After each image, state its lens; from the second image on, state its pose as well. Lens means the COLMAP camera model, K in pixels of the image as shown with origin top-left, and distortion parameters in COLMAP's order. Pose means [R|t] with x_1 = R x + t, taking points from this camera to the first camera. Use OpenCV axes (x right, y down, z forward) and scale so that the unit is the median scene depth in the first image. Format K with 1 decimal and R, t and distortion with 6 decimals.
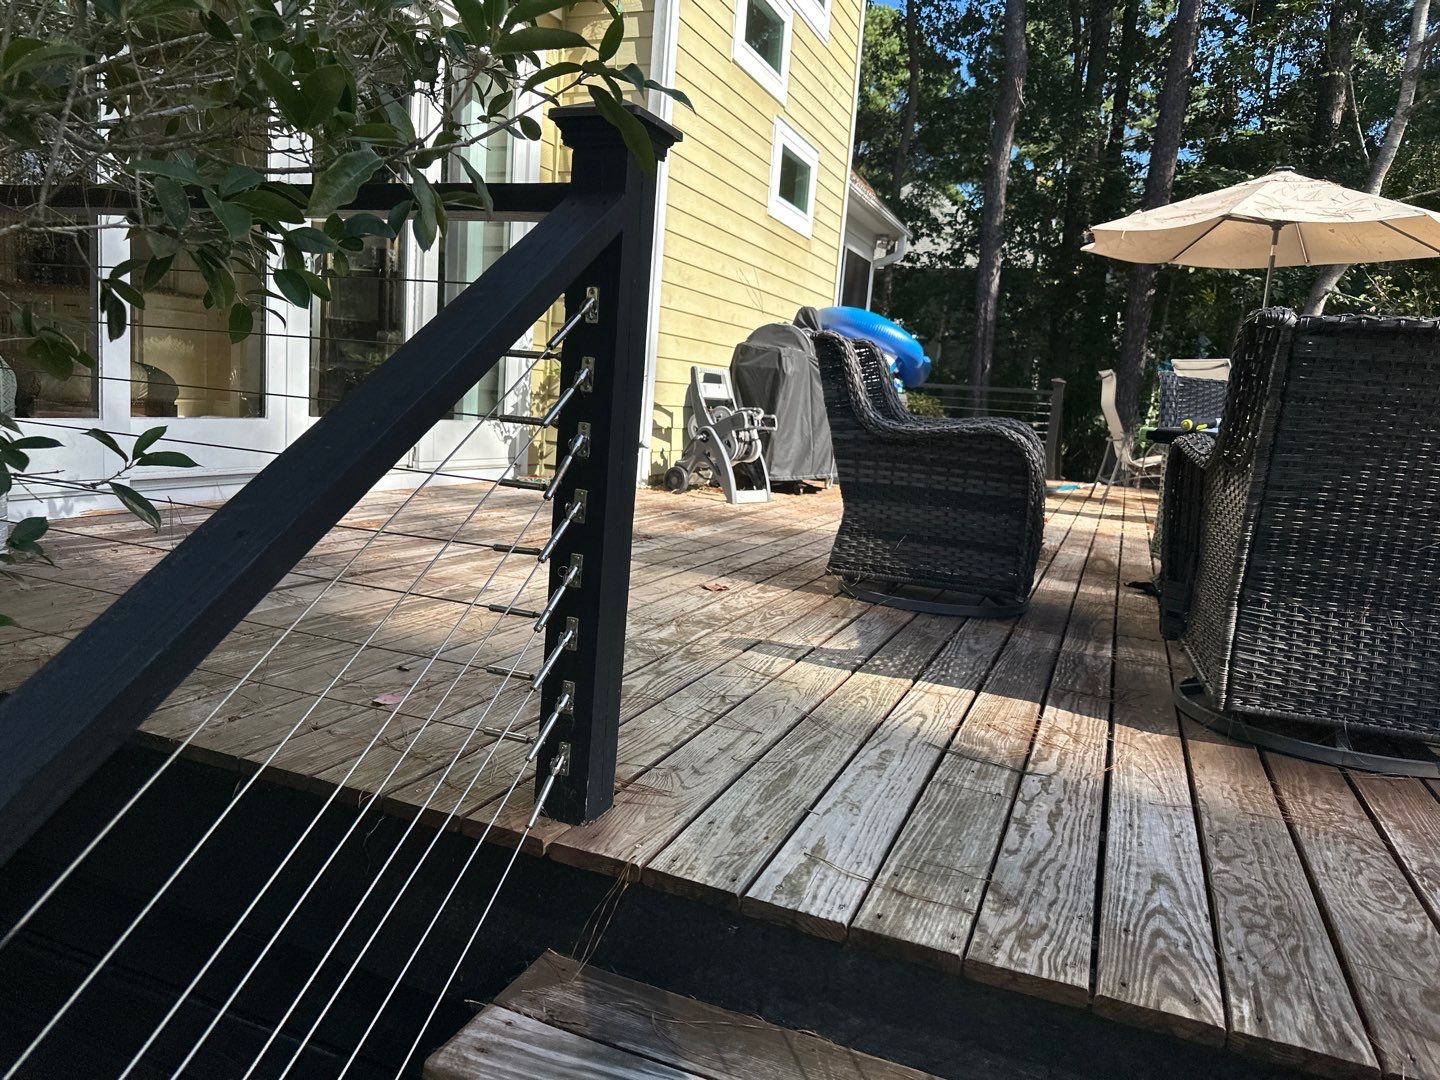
lens RADIAL K [[1030.1, 0, 712.7], [0, 1030.1, 545.4], [0, 0, 1]] dist [-0.001549, -0.011442]
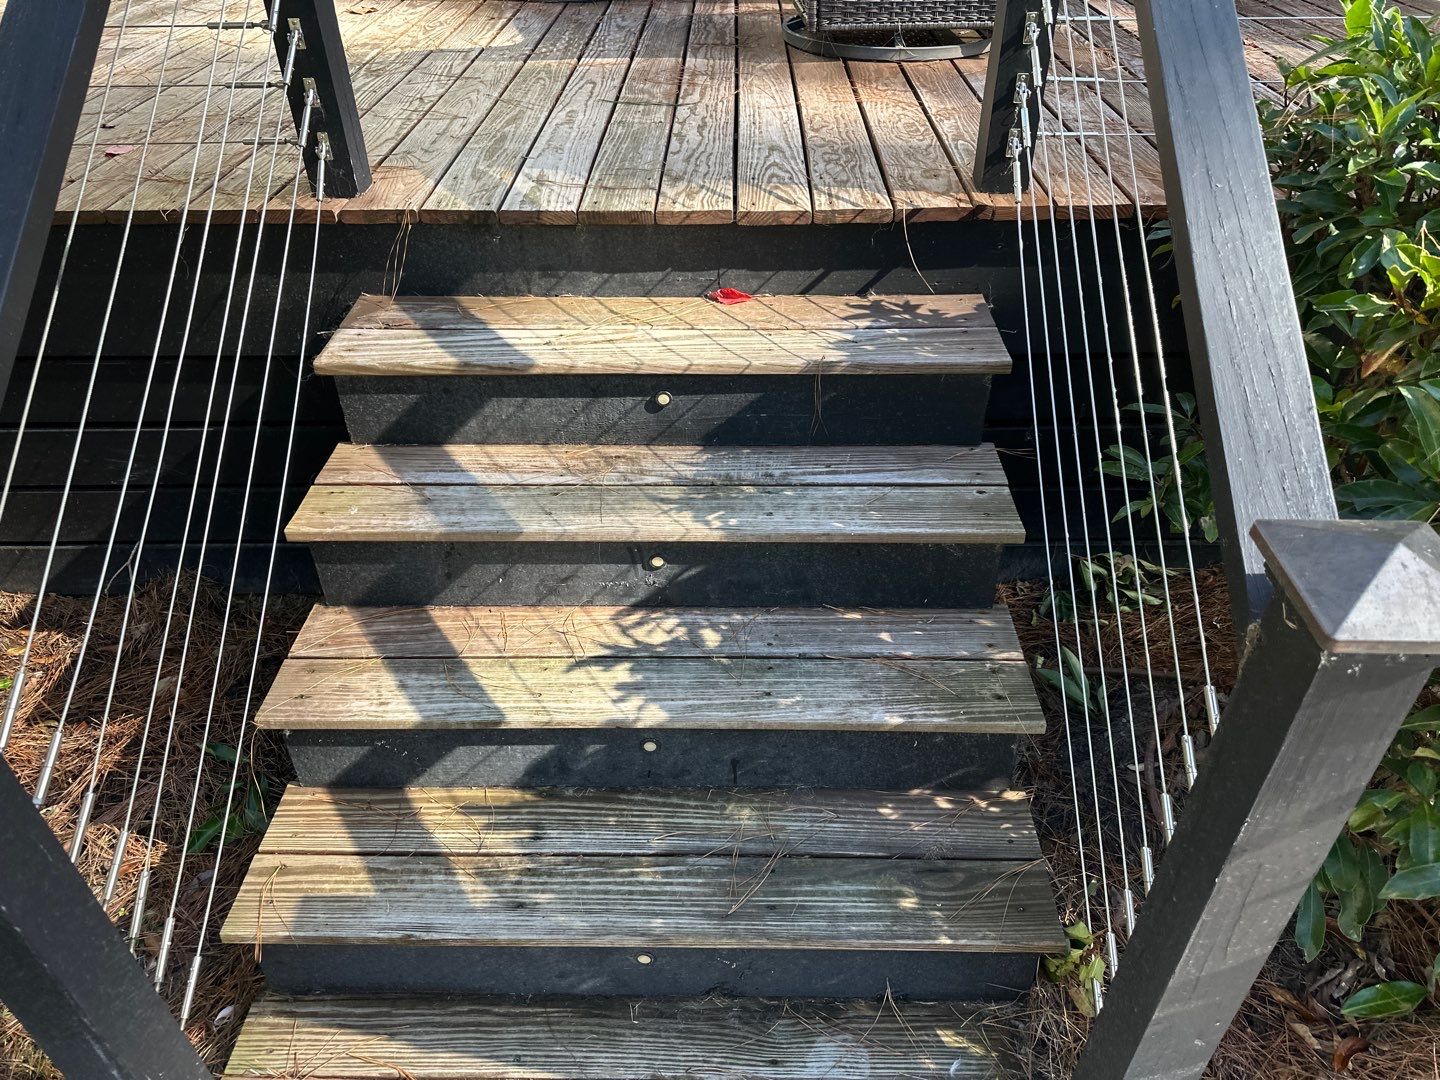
lens RADIAL K [[999.7, 0, 718.2], [0, 999.7, 547.1], [0, 0, 1]] dist [0.086353, -0.131463]
pose [[0.930262, -0.286889, 0.228709, -0.095178], [0.136809, 0.849638, 0.509312, 0.047559], [-0.340436, -0.442504, 0.829634, -0.305595]]
